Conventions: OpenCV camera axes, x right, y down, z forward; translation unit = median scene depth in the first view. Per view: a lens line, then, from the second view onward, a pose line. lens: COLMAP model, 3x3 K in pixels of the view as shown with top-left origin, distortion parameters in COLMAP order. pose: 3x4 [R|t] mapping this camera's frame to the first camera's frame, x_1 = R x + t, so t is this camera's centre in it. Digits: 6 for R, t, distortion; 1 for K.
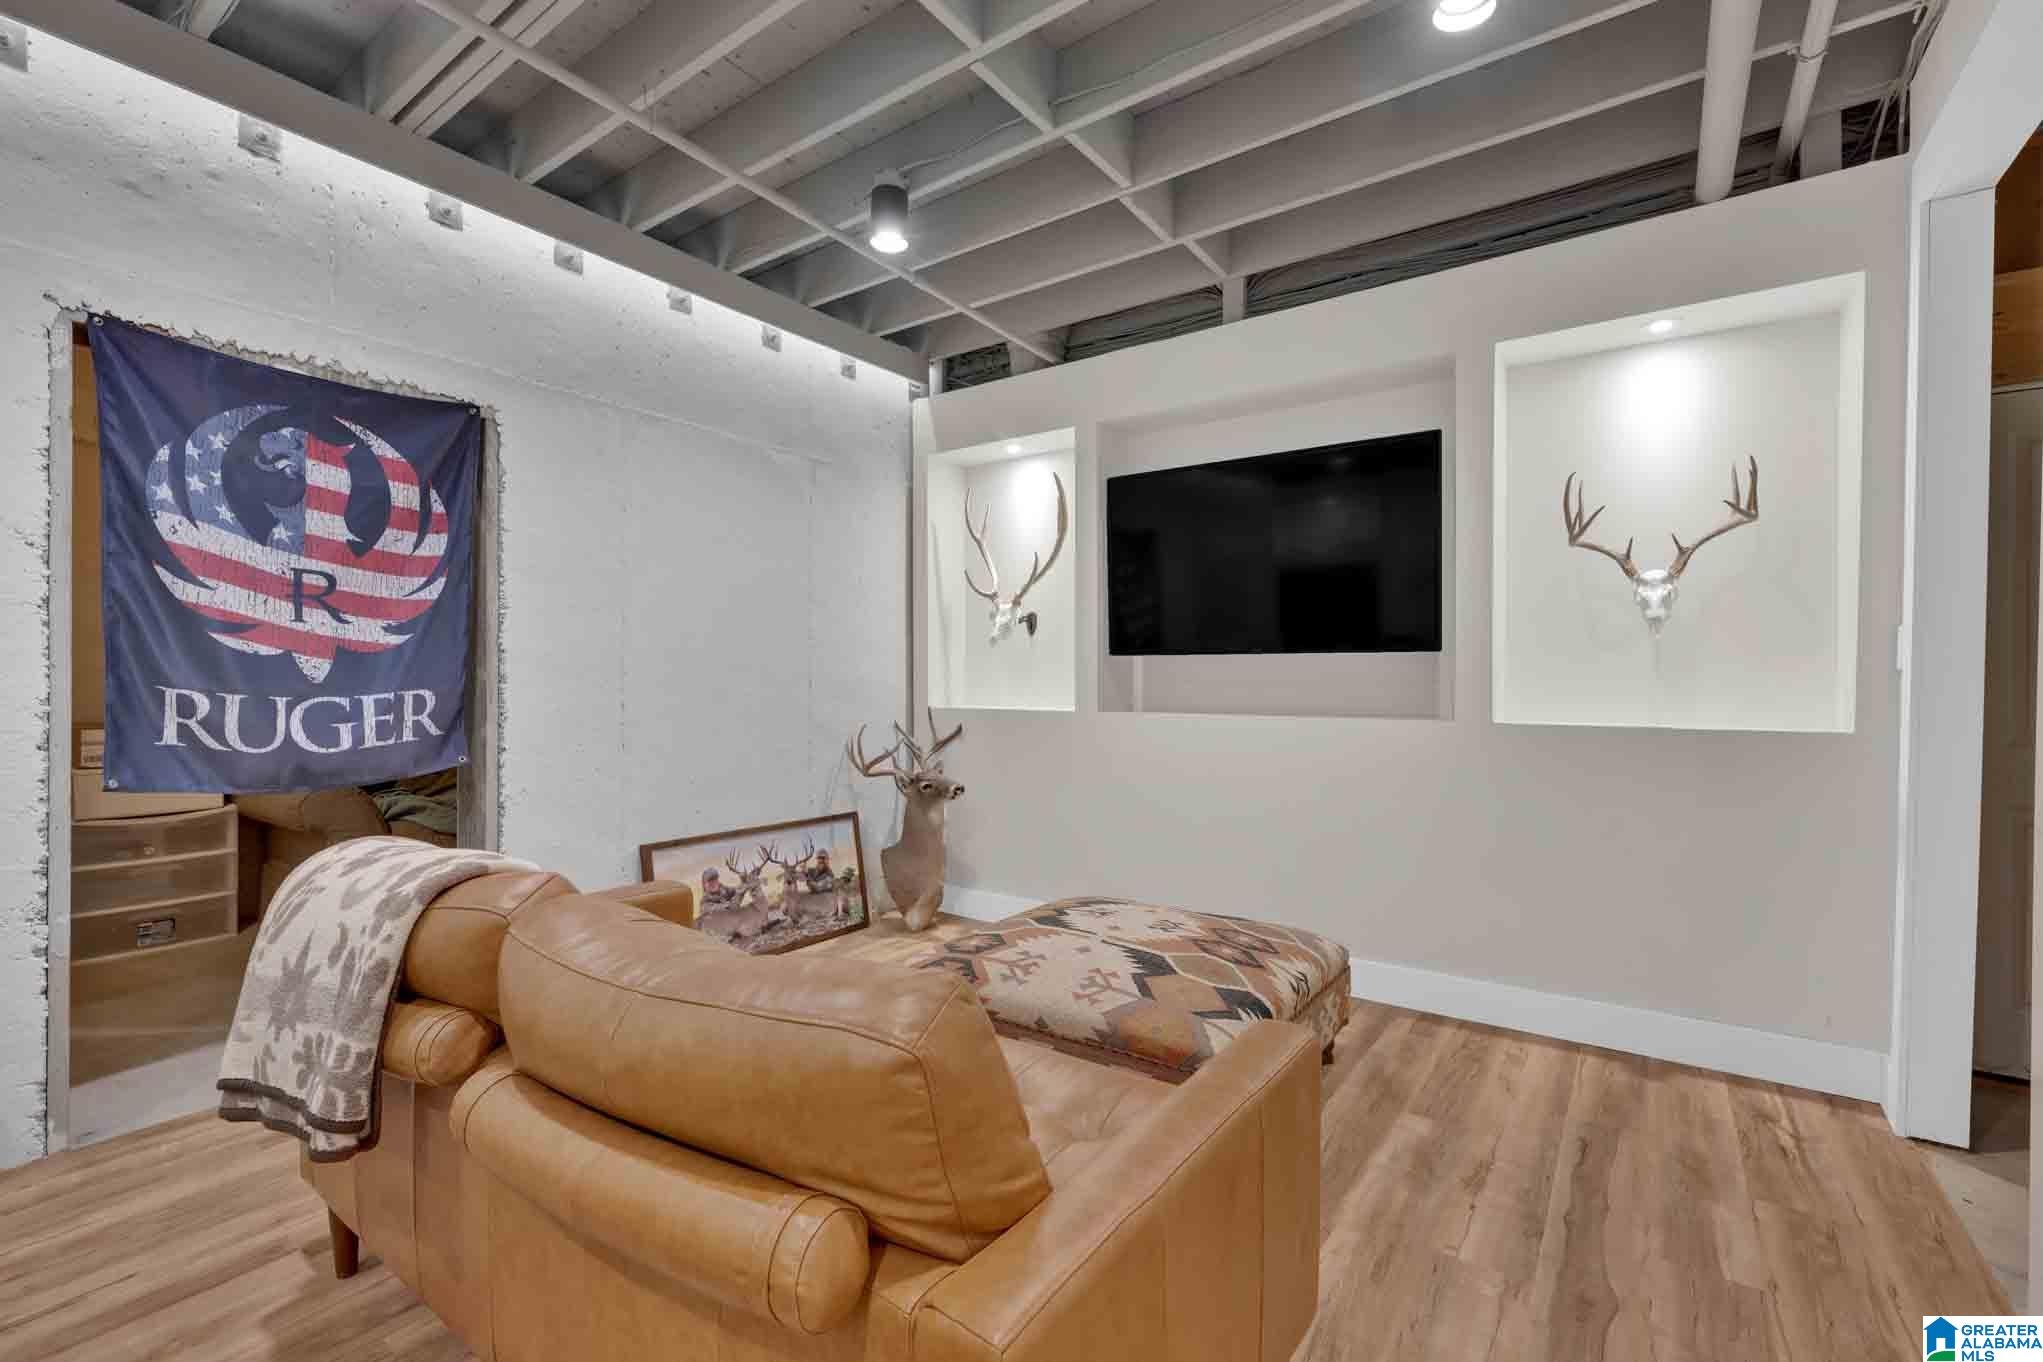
lens RADIAL K [[894.8, 0, 1015.0], [0, 894.8, 682.1], [0, 0, 1]] dist [-0.001495, 0.001066]
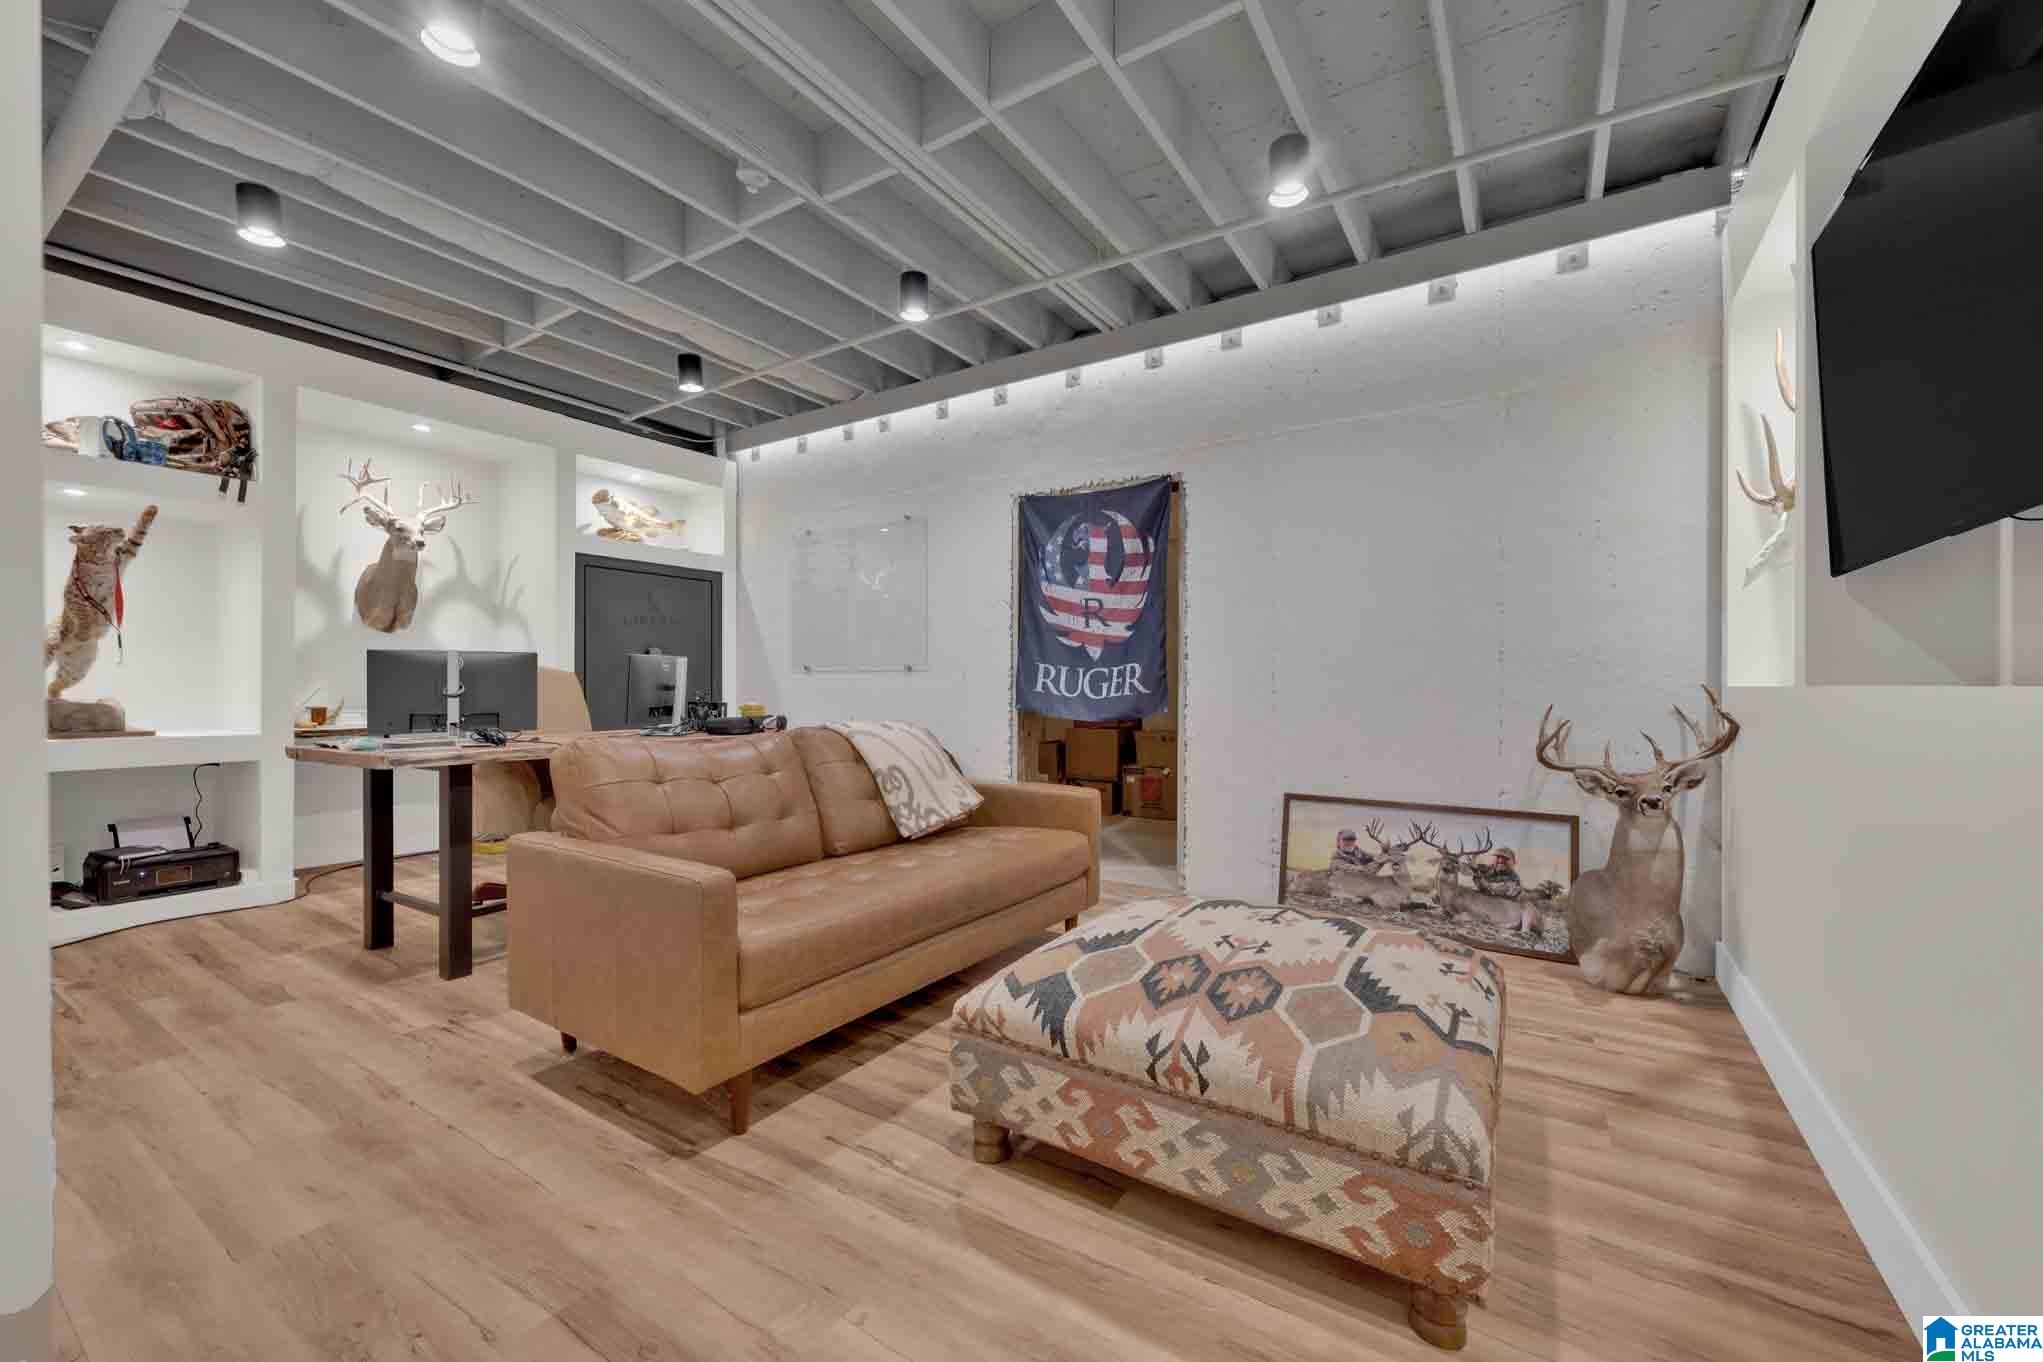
lens RADIAL K [[812.4, 0, 1014.6], [0, 812.4, 687.0], [0, 0, 1]] dist [-0.001876, 0.000054]
pose [[0.027212, -0.000895, -0.999629, 0.820485], [-0.005560, 0.999984, -0.001046, 0.054620], [0.999614, 0.005587, 0.027206, 0.760534]]
